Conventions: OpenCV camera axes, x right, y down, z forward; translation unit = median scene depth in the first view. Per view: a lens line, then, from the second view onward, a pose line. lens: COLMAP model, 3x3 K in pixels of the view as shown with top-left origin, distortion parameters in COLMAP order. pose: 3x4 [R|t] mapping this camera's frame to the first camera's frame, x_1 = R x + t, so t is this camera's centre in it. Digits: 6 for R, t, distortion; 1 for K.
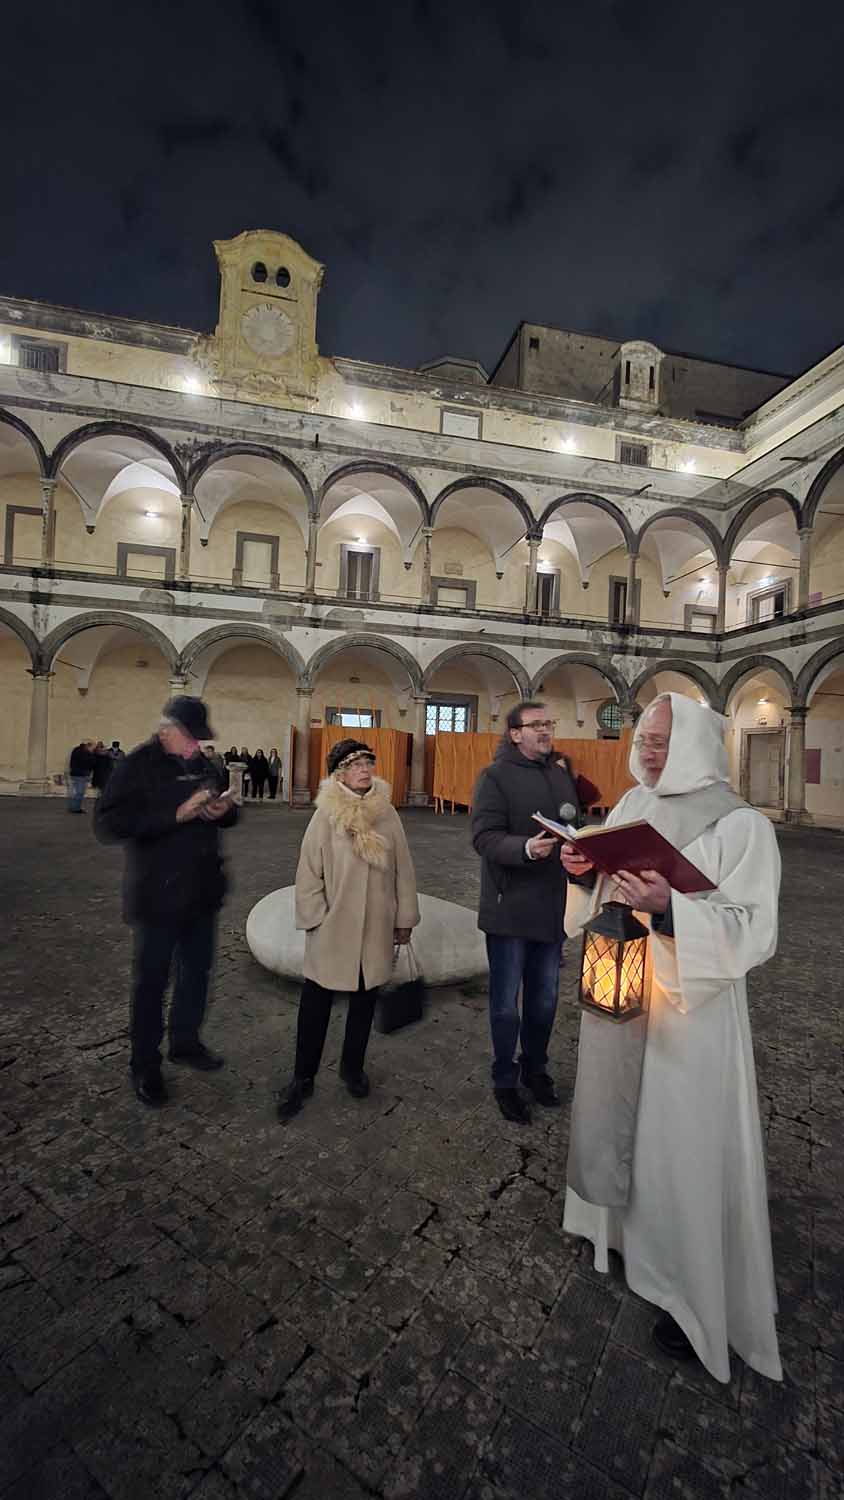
lens RADIAL K [[601.1, 0, 422.0], [0, 601.1, 748.7], [0, 0, 1]] dist [0.003643, -0.000280]
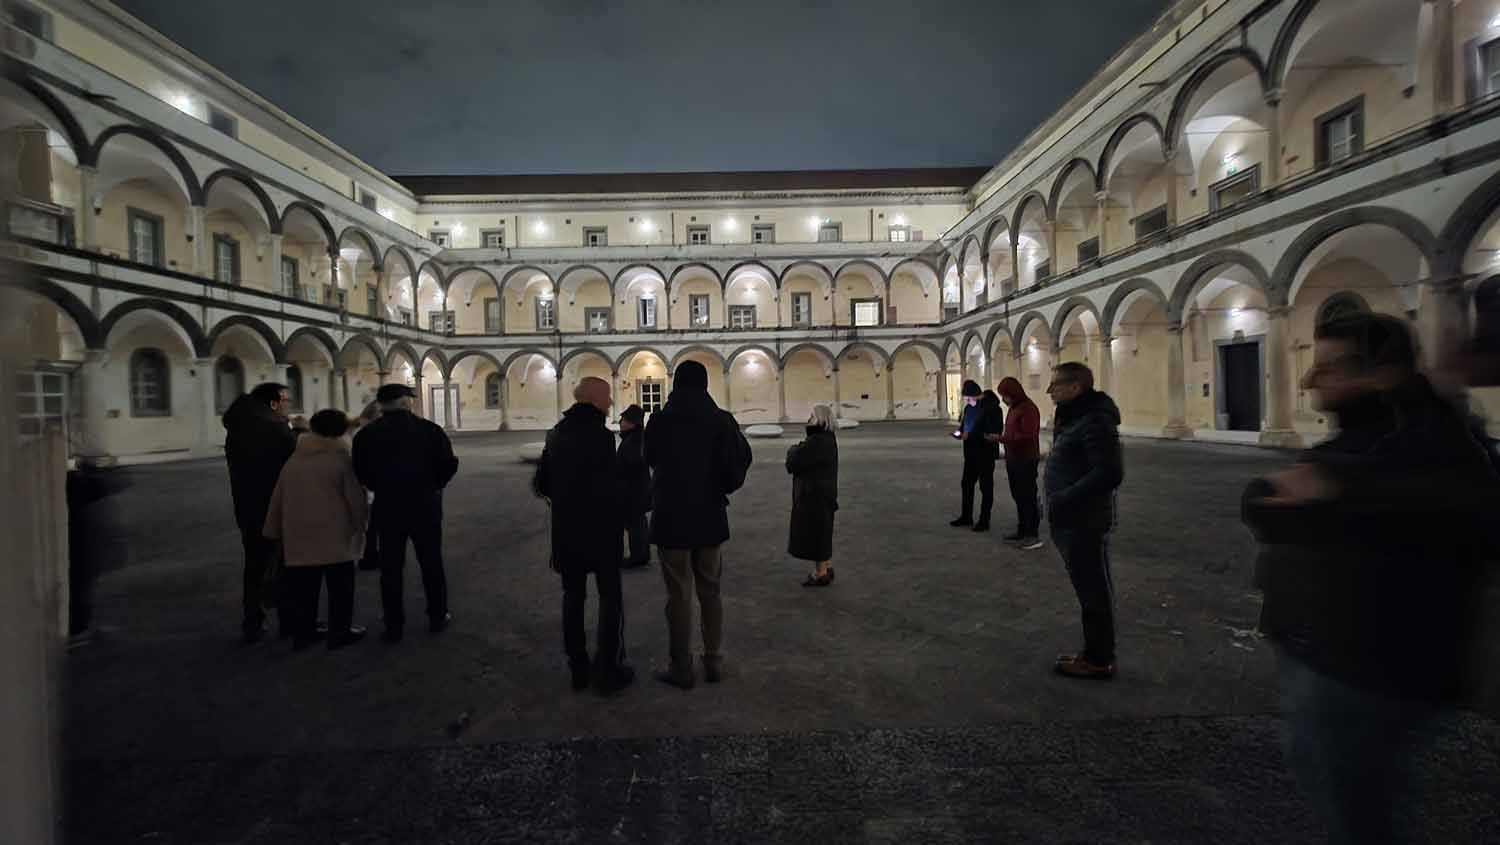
lens RADIAL K [[601.1, 0, 749.0], [0, 601.1, 413.3], [0, 0, 1]] dist [0.003643, -0.000280]
pose [[0.208556, -0.063657, 0.975937, -1.062364], [0.021535, 0.997937, 0.060490, -0.041424], [-0.977773, 0.008401, 0.209496, -0.249432]]
